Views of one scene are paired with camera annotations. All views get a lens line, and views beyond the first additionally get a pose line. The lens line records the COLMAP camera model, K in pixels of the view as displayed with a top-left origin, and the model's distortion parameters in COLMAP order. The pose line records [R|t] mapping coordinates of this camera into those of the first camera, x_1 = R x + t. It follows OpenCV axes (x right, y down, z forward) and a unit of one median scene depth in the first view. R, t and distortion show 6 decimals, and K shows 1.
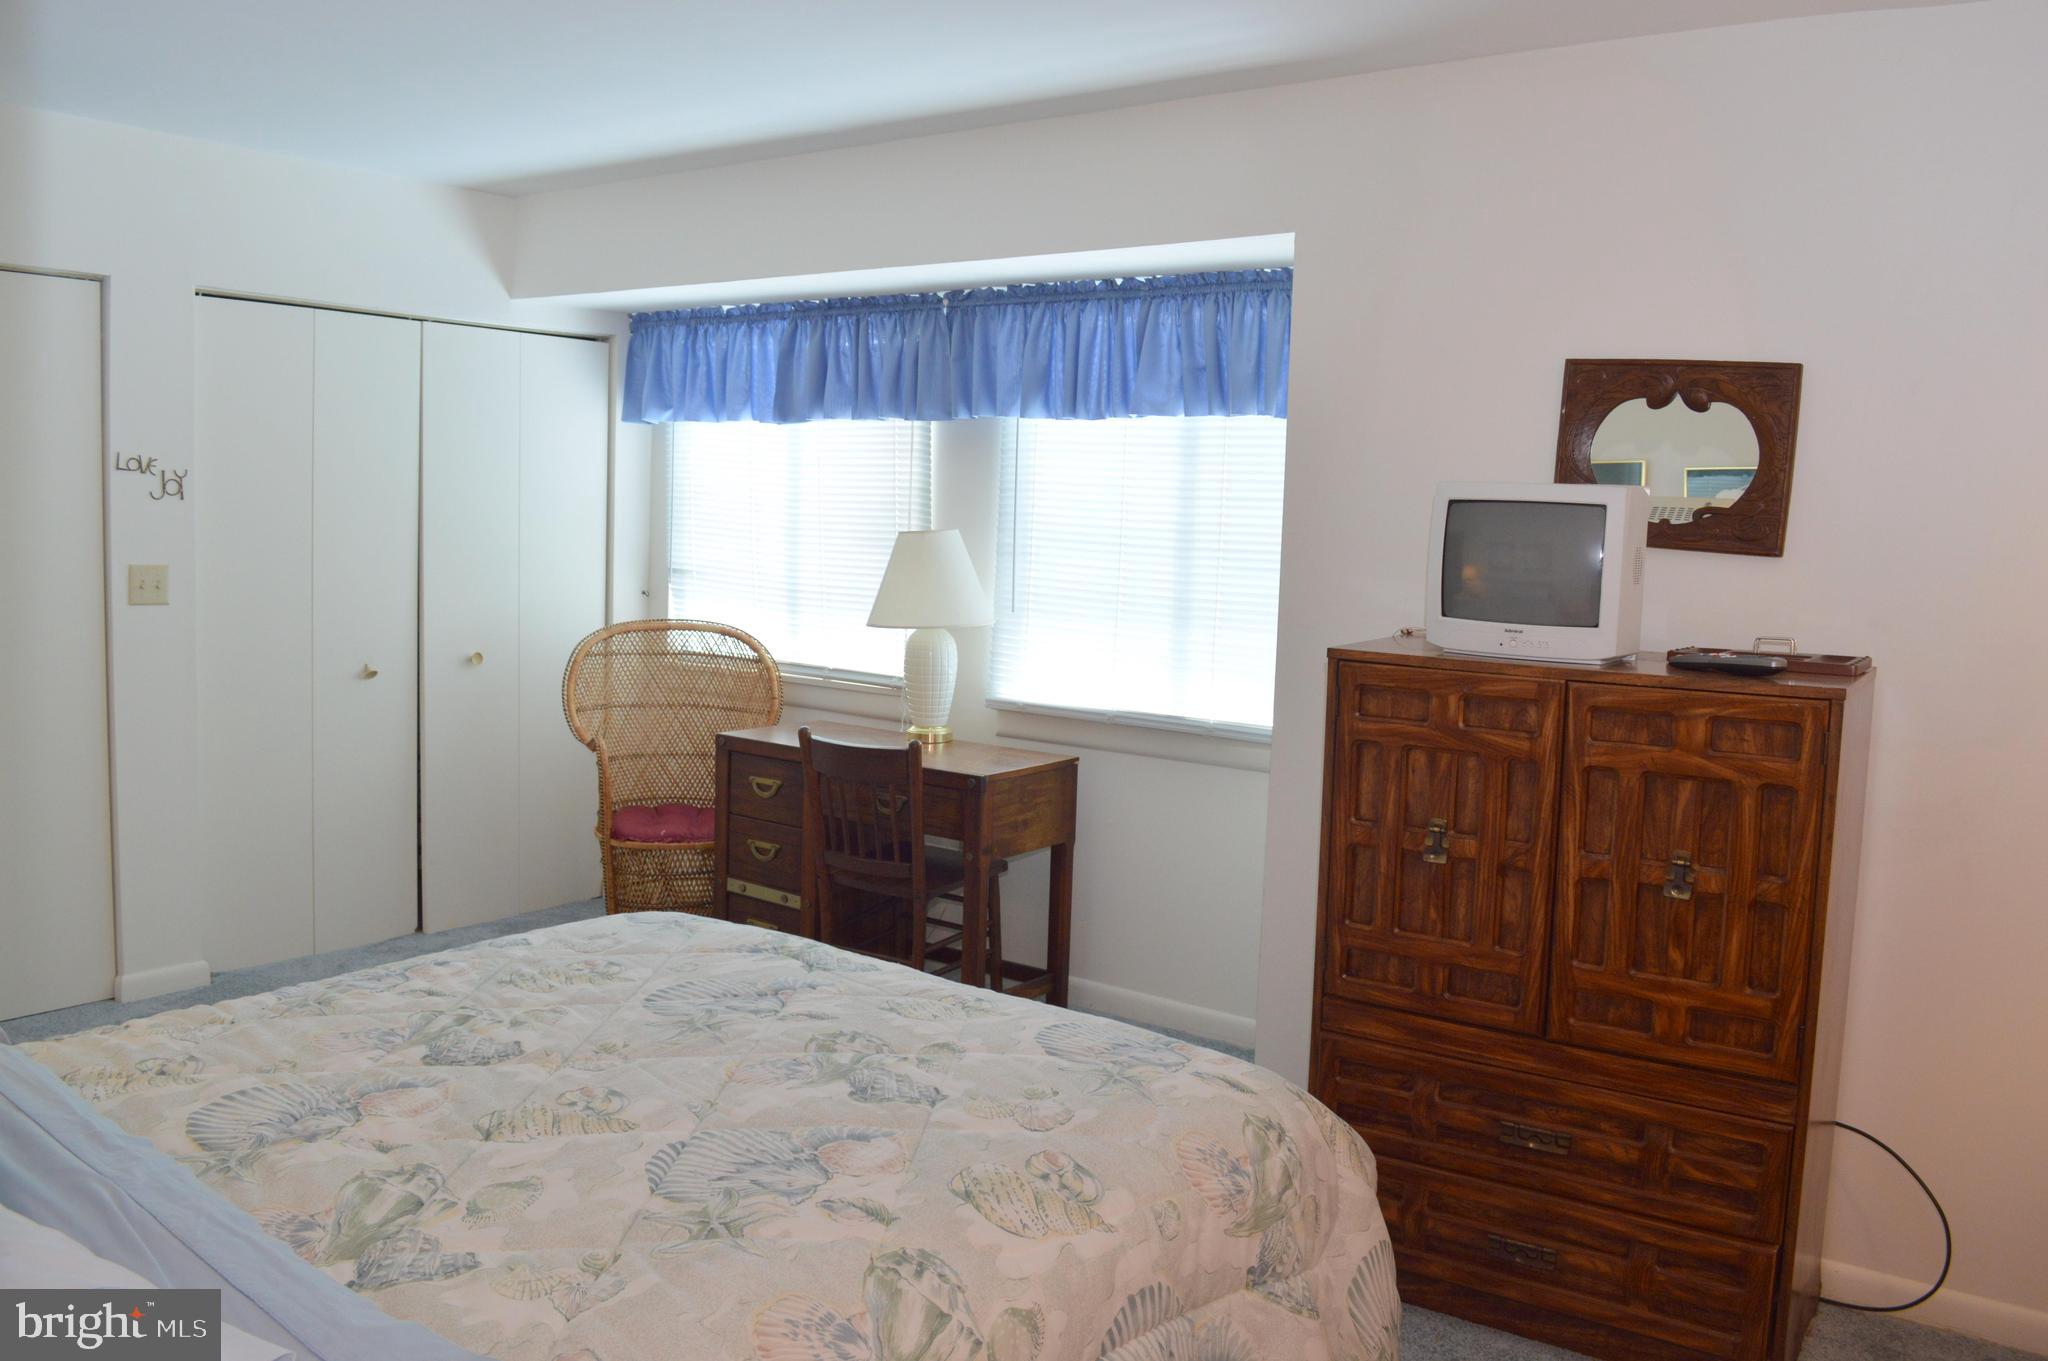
lens RADIAL K [[1632.1, 0, 1011.0], [0, 1632.1, 684.1], [0, 0, 1]] dist [-0.079963, 0.005192]
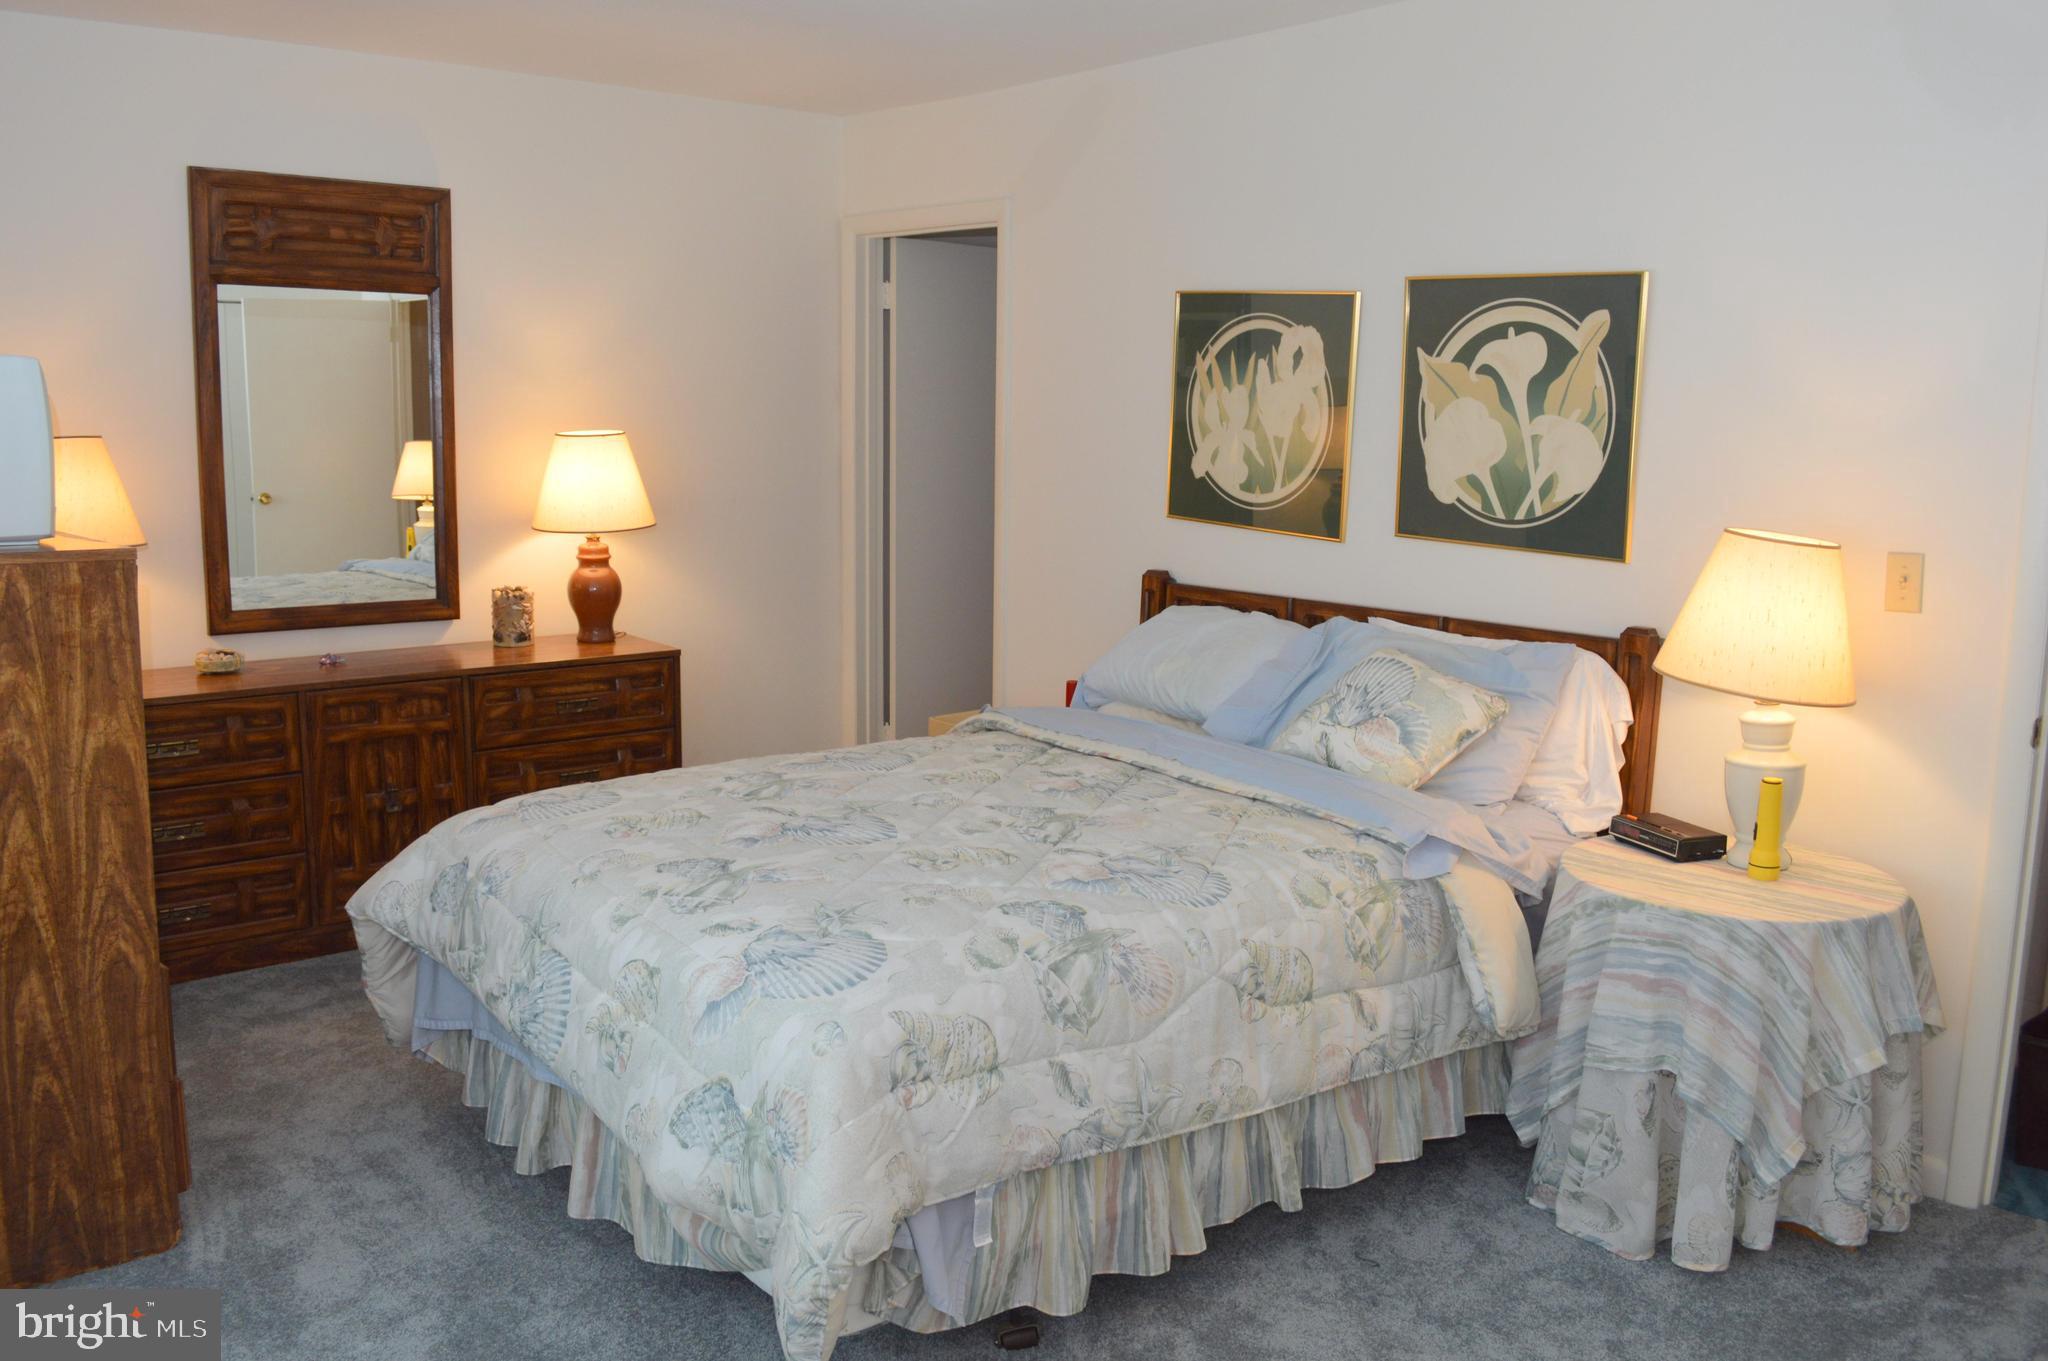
lens RADIAL K [[1693.5, 0, 839.2], [0, 1693.5, 684.0], [0, 0, 1]] dist [0.006552, 0.002207]
pose [[-0.970383, -0.081561, 0.227386, -0.258432], [-0.020565, 0.965755, 0.258641, -0.132615], [-0.240694, 0.246304, -0.938829, 1.194430]]
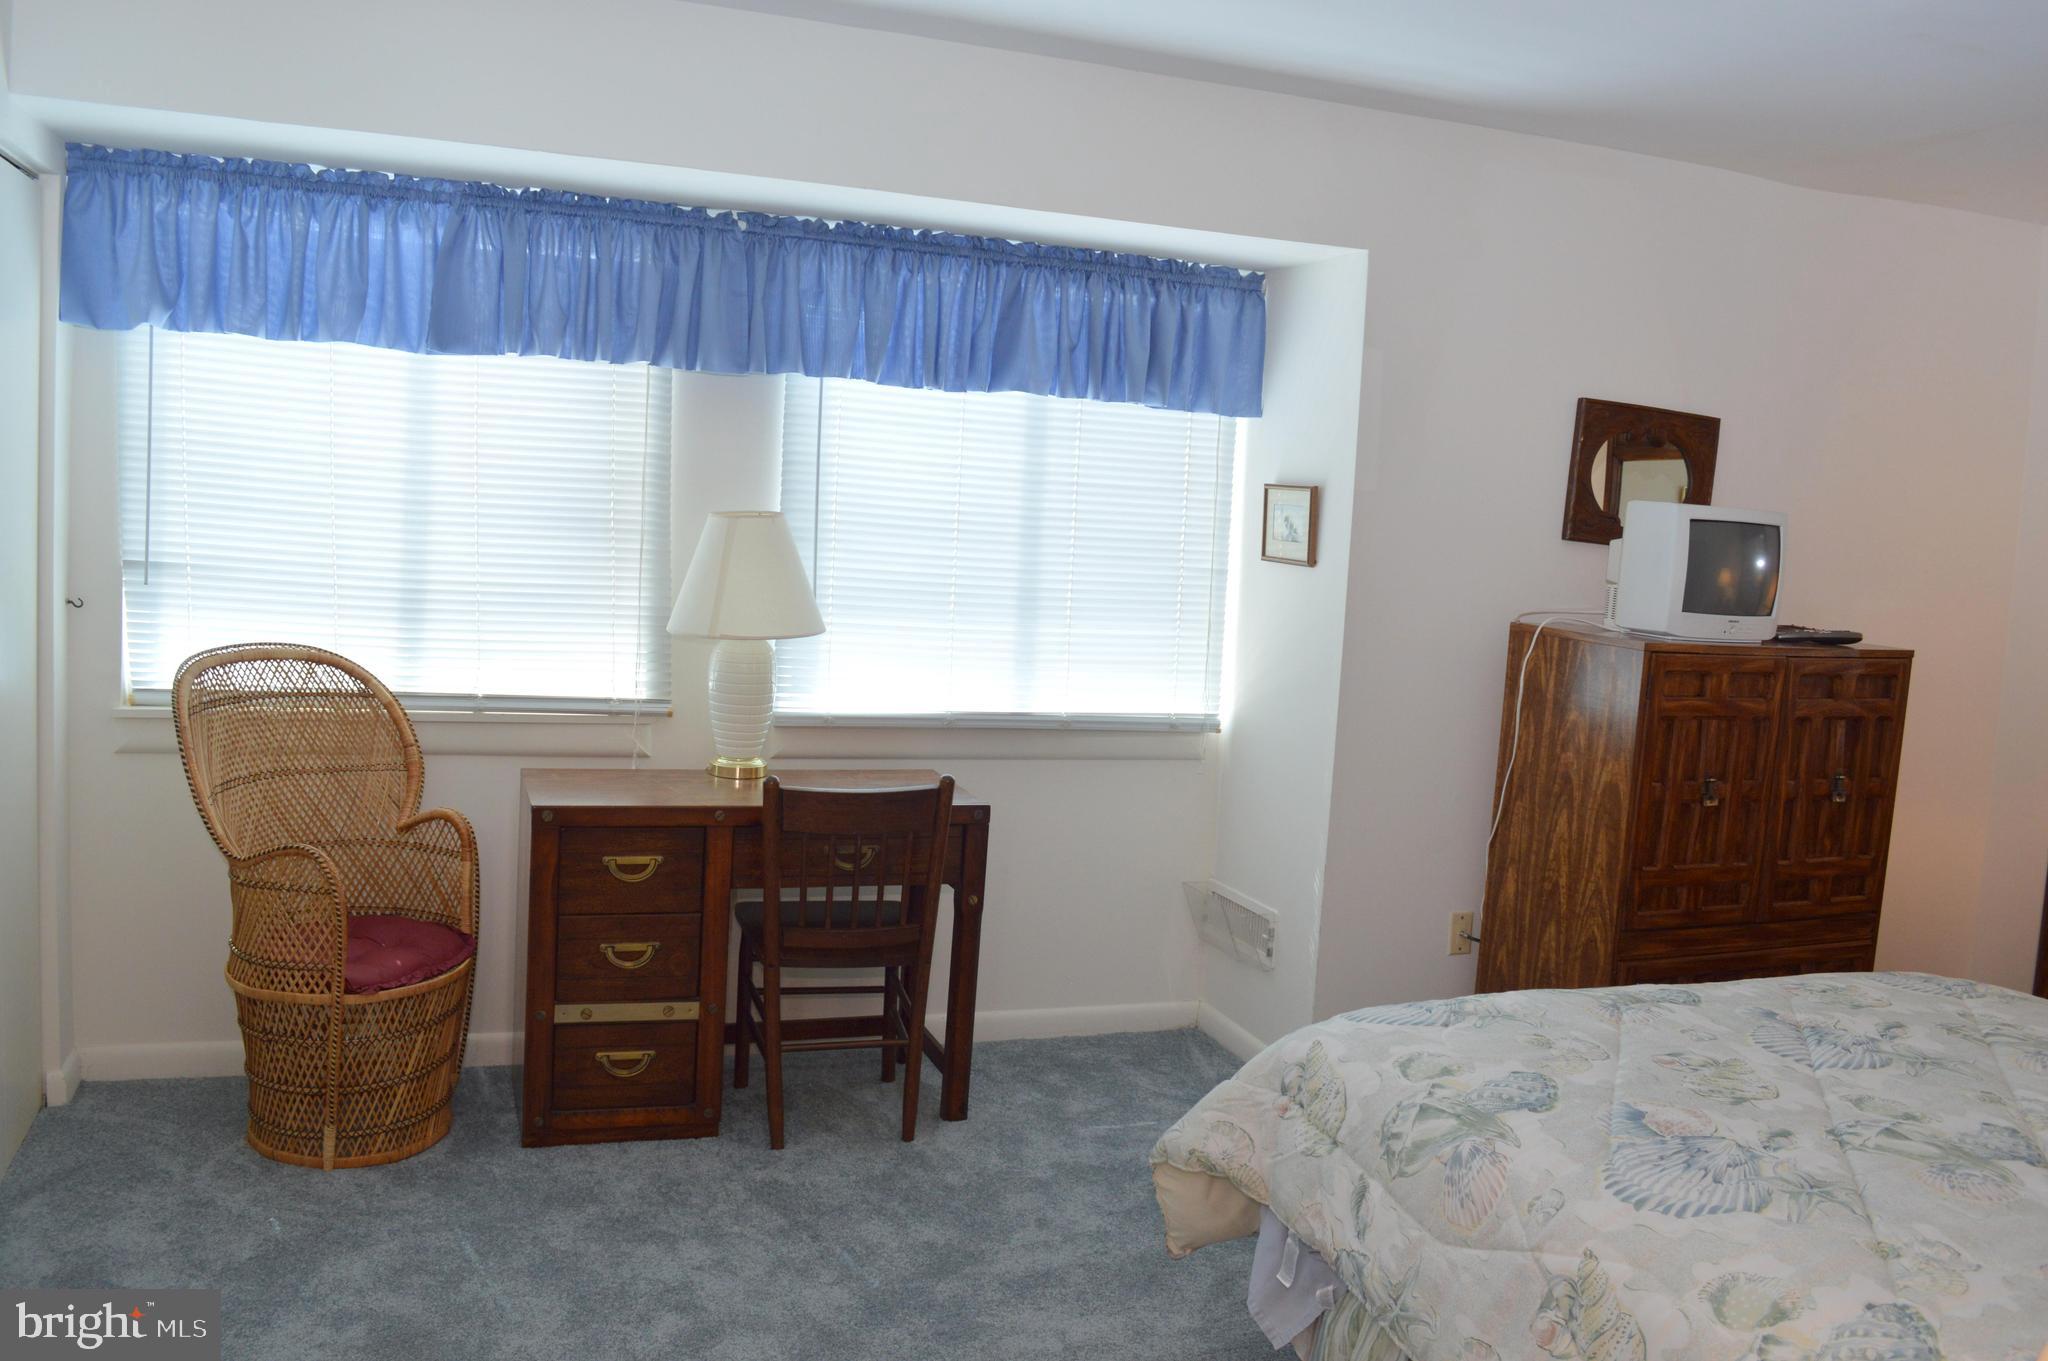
lens RADIAL K [[1632.1, 0, 1011.0], [0, 1632.1, 684.1], [0, 0, 1]] dist [-0.079963, 0.005192]
pose [[0.551034, -0.090493, 0.829561, -0.689532], [0.049734, 0.995897, 0.075602, -0.068997], [-0.832999, -0.000402, 0.553274, 0.482917]]
